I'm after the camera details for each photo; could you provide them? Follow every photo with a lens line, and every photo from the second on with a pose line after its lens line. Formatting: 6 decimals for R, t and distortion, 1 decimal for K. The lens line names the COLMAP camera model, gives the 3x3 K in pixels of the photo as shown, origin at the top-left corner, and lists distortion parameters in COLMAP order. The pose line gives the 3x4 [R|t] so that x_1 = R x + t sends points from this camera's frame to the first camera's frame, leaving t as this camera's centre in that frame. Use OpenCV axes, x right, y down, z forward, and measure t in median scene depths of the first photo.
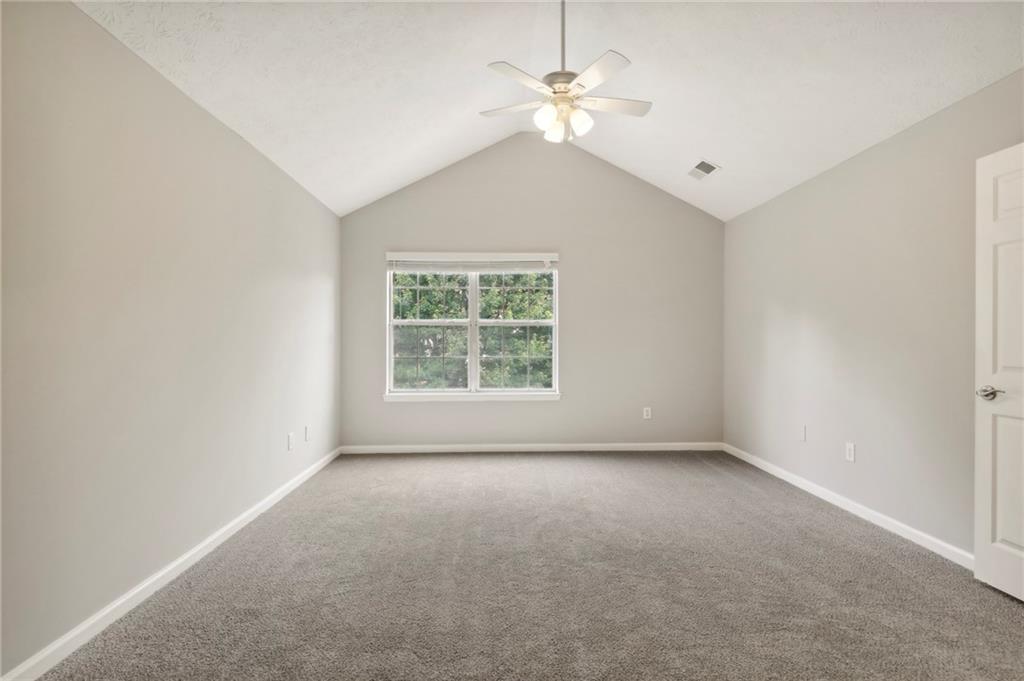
lens RADIAL K [[470.2, 0, 518.2], [0, 470.2, 341.3], [0, 0, 1]] dist [0.007449, -0.004479]
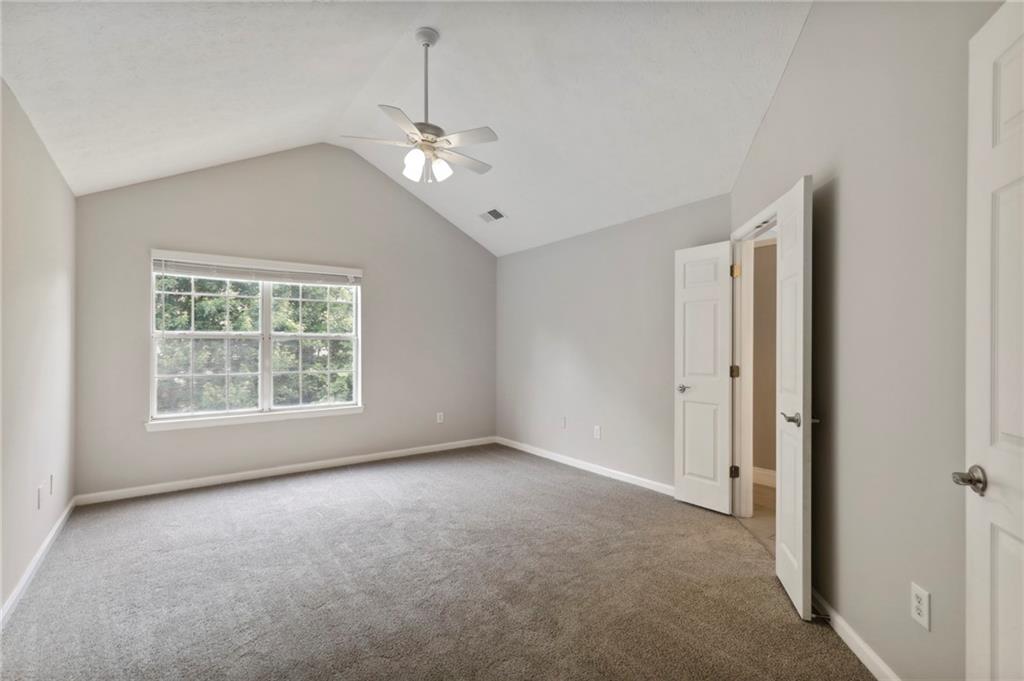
lens RADIAL K [[461.9, 0, 510.7], [0, 461.9, 343.5], [0, 0, 1]] dist [0.013042, -0.006786]
pose [[0.827872, 0.004282, 0.560901, -0.397681], [-0.000885, 0.999980, -0.006328, -0.036587], [-0.560916, 0.004742, 0.827859, -0.037266]]
